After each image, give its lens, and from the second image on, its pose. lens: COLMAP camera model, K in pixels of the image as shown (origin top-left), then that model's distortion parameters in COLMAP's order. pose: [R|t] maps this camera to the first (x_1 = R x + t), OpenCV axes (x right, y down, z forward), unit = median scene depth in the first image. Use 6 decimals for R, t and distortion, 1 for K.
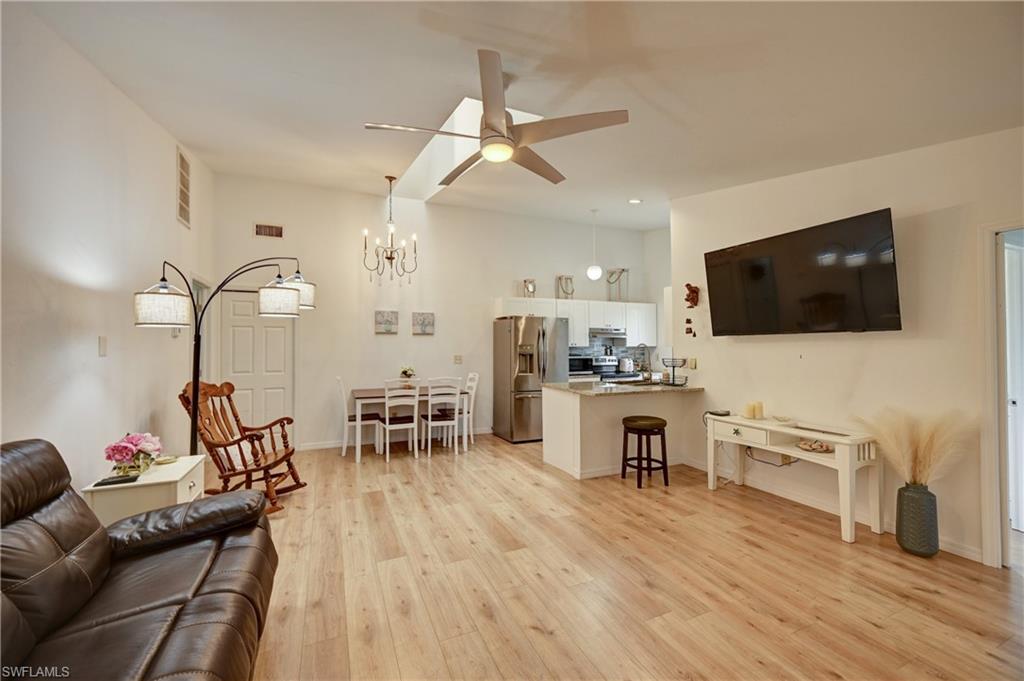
lens RADIAL K [[404.8, 0, 504.0], [0, 404.8, 338.1], [0, 0, 1]] dist [0.000275, -0.000399]
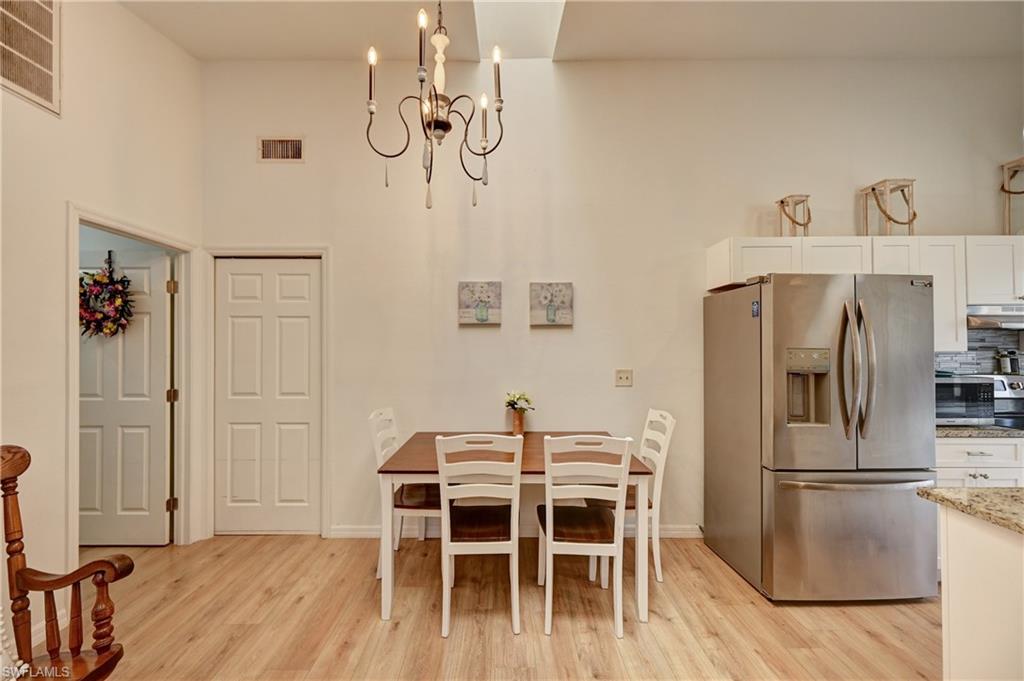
lens RADIAL K [[404.8, 0, 504.7], [0, 404.8, 343.7], [0, 0, 1]] dist [0.000275, -0.000399]
pose [[0.917728, -0.002190, -0.397204, -0.064949], [0.007225, 0.999911, 0.011180, 0.006946], [0.397144, -0.013130, 0.917662, 0.618976]]
